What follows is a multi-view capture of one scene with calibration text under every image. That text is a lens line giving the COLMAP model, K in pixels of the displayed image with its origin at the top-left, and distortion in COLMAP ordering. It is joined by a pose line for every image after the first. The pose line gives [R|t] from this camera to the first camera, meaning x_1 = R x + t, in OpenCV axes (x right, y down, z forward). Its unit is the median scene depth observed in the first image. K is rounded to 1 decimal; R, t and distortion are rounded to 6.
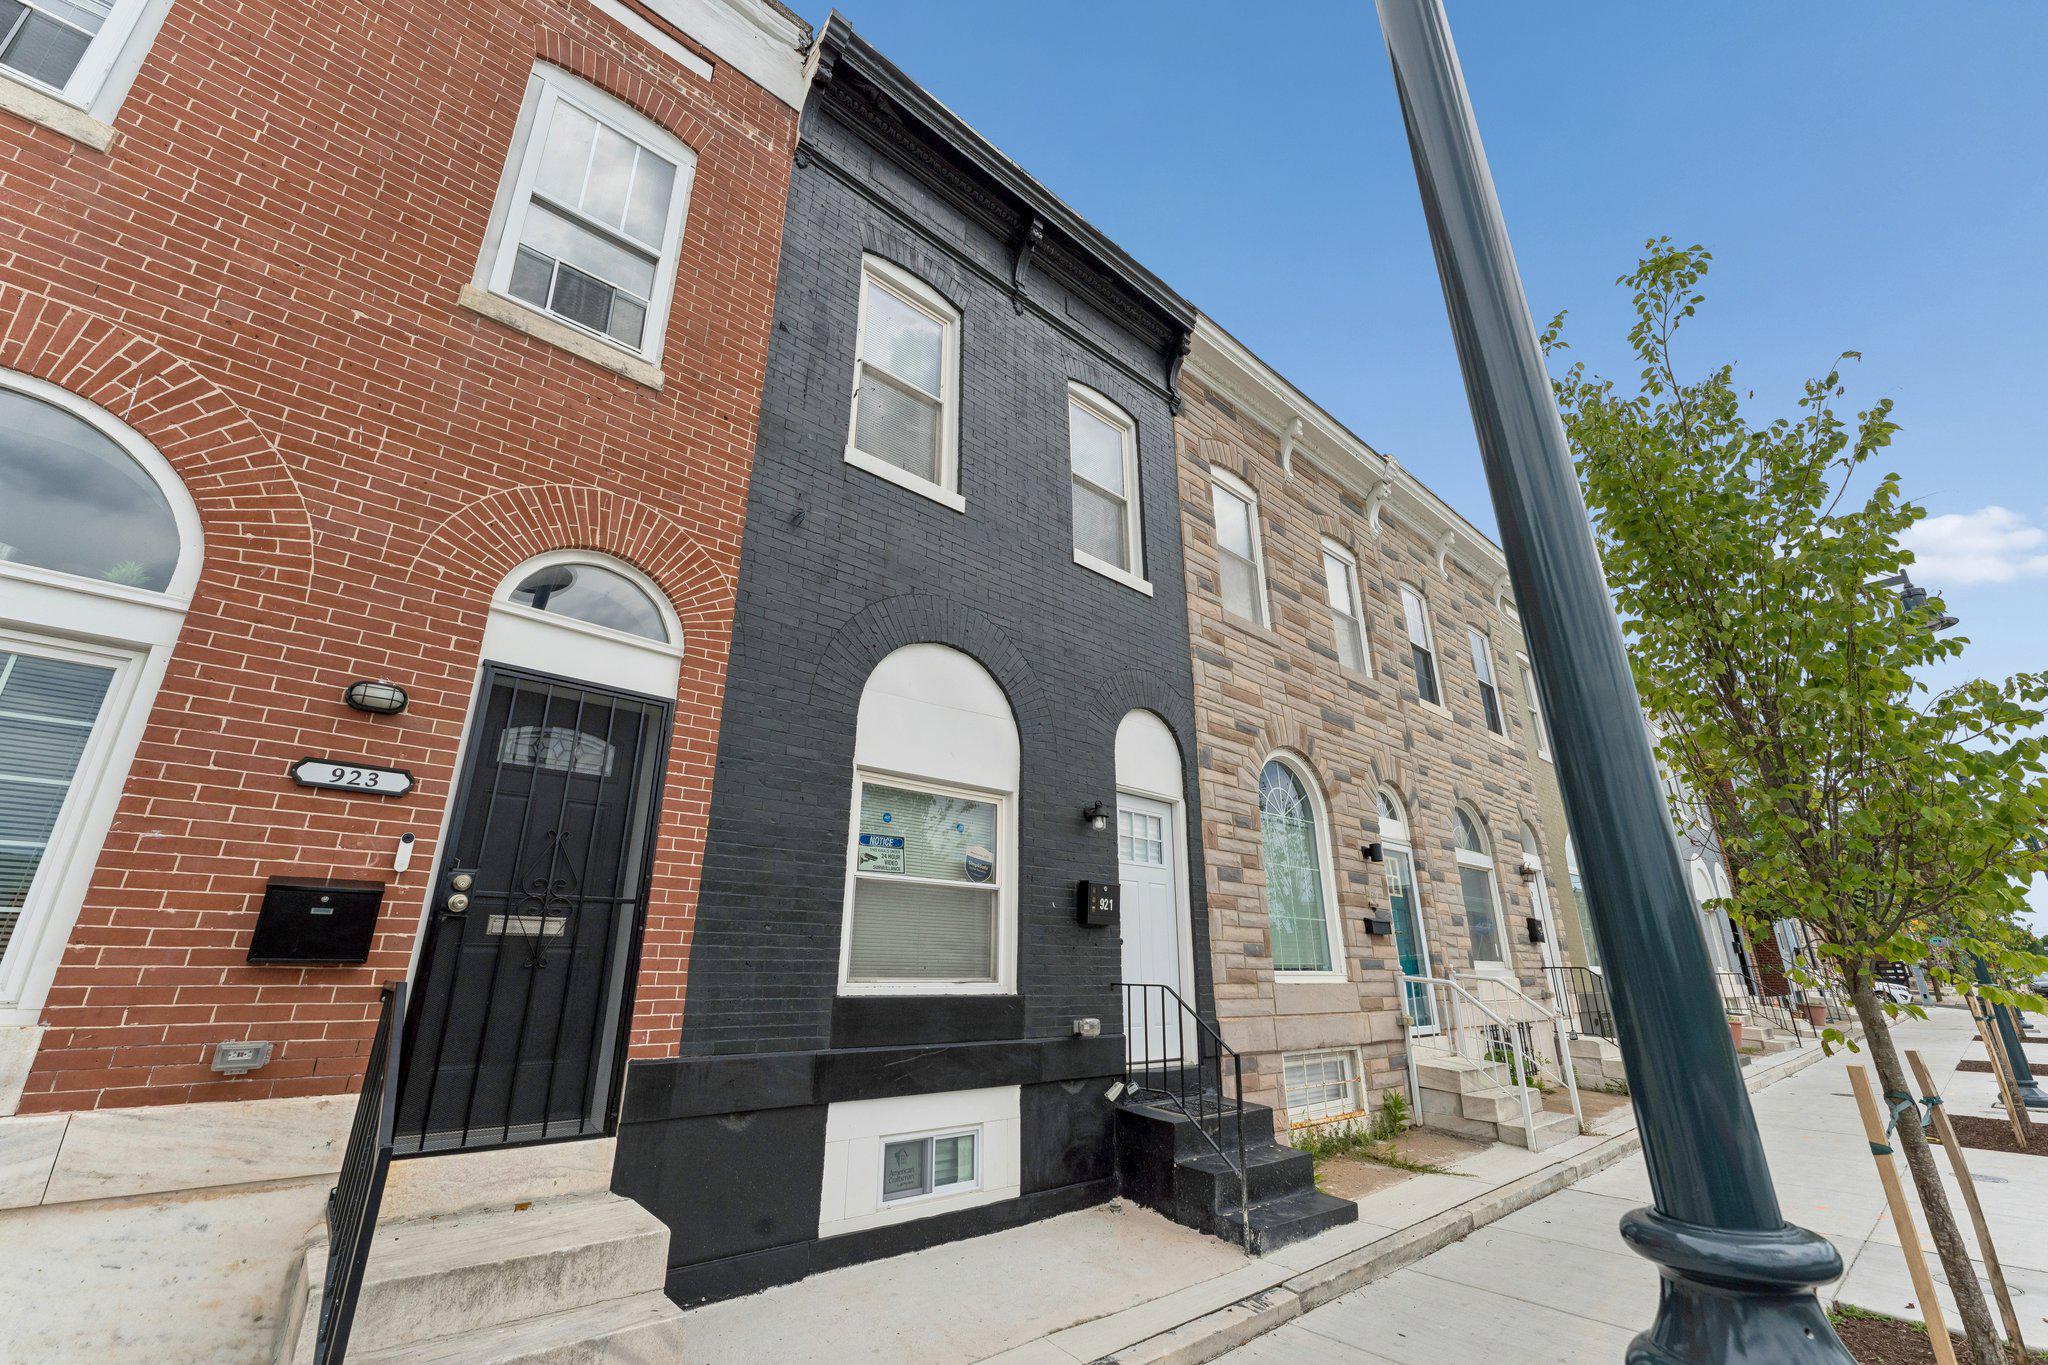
lens RADIAL K [[867.4, 0, 1019.8], [0, 867.4, 660.3], [0, 0, 1]] dist [-0.000384, -0.000027]
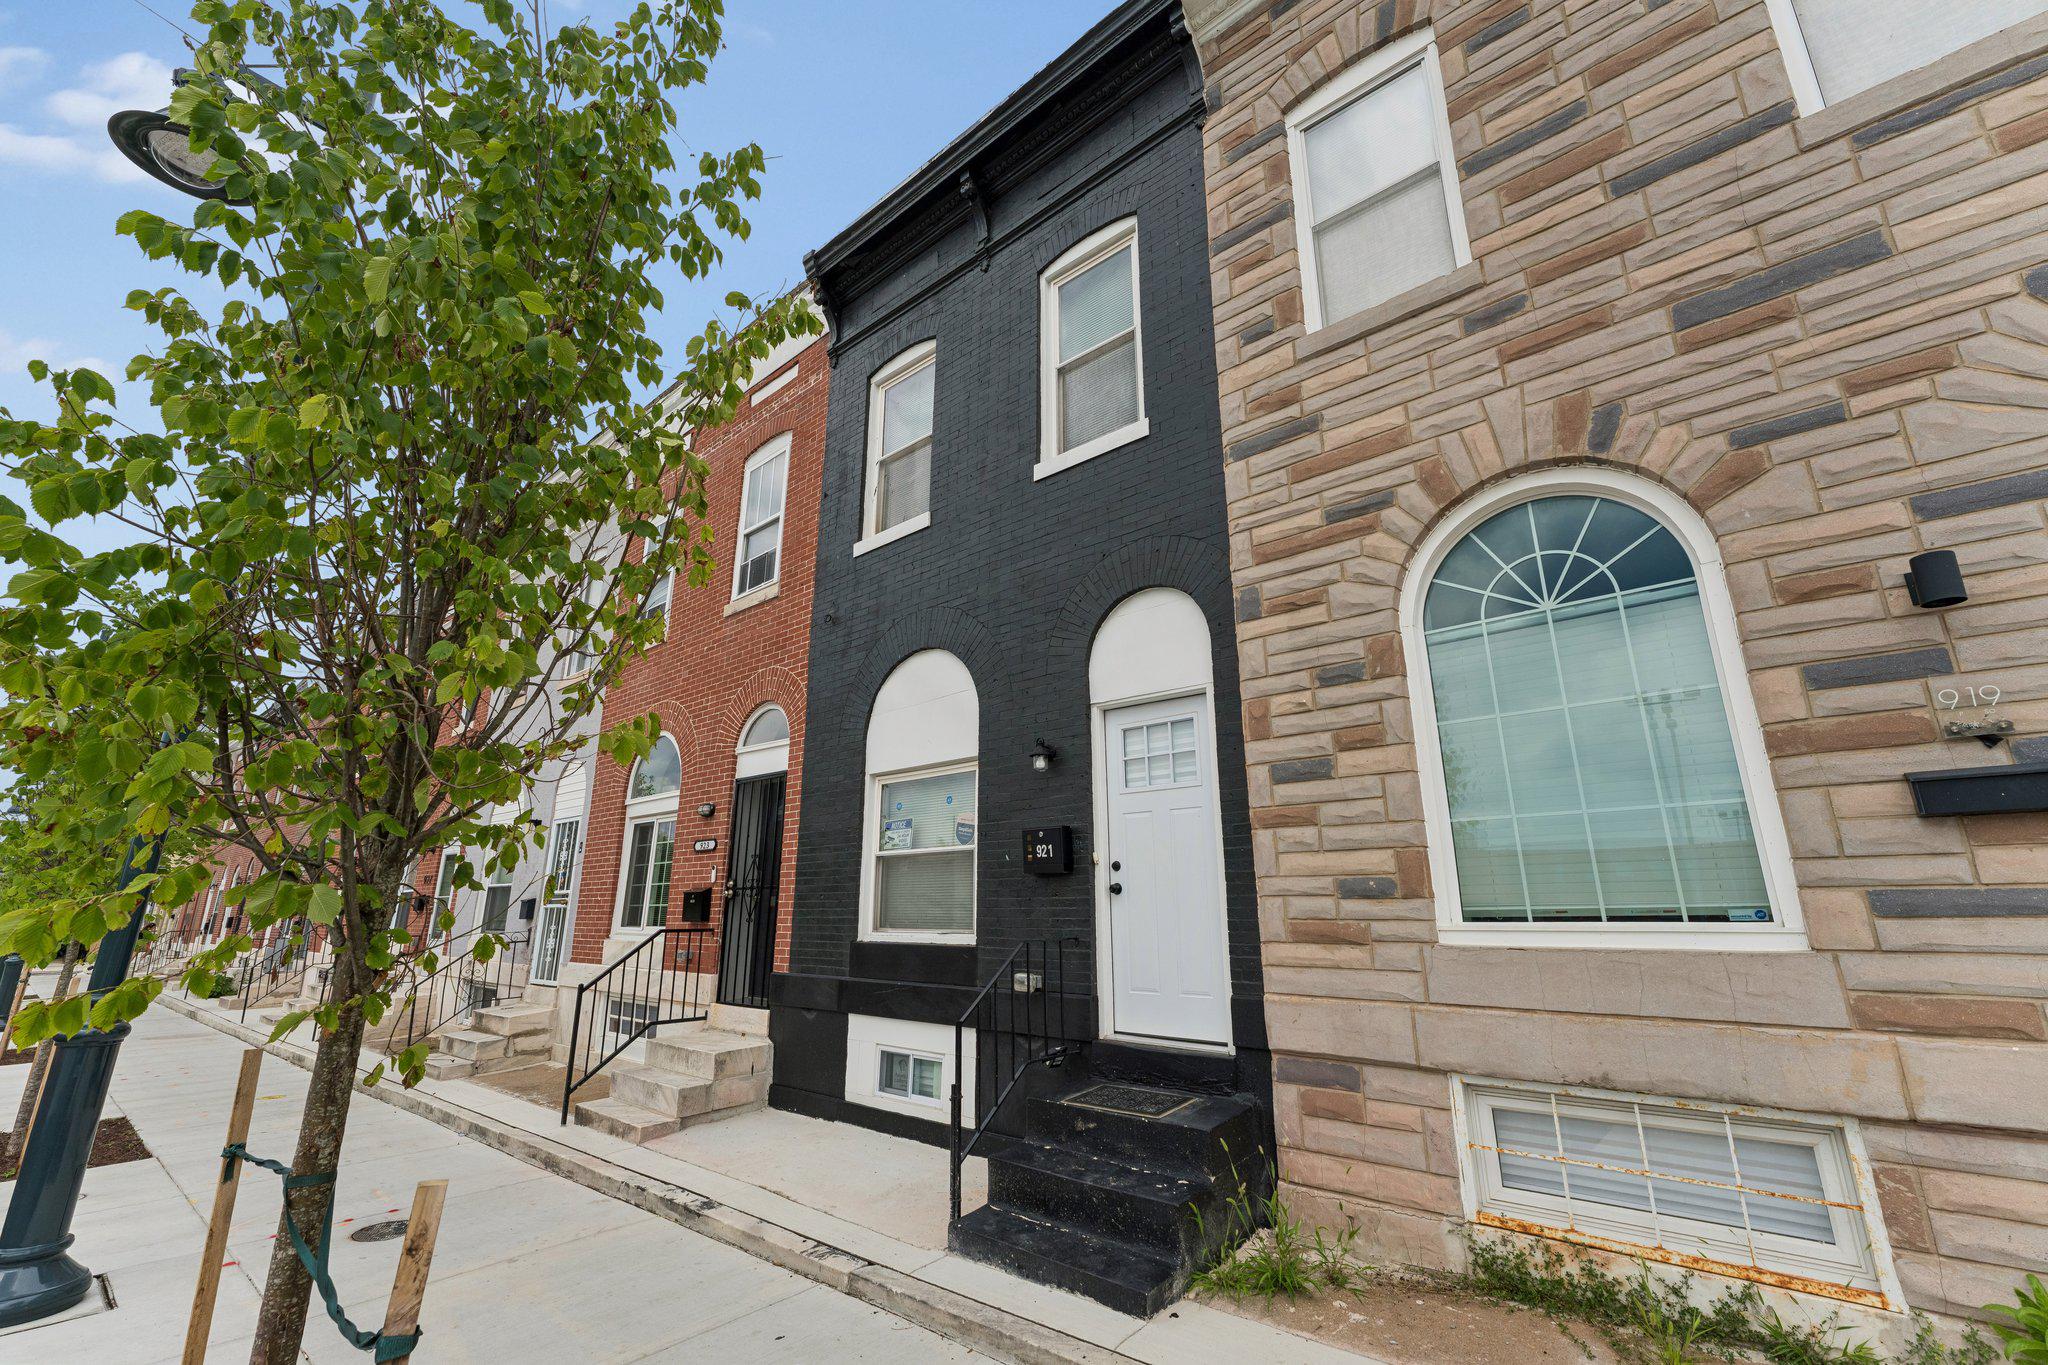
lens RADIAL K [[867.4, 0, 1019.8], [0, 867.4, 660.3], [0, 0, 1]] dist [-0.000384, -0.000027]
pose [[0.102986, -0.275175, -0.955862, 1.156910], [0.350717, 0.909301, -0.223984, 0.336391], [0.930801, -0.312170, 0.190154, 0.992491]]
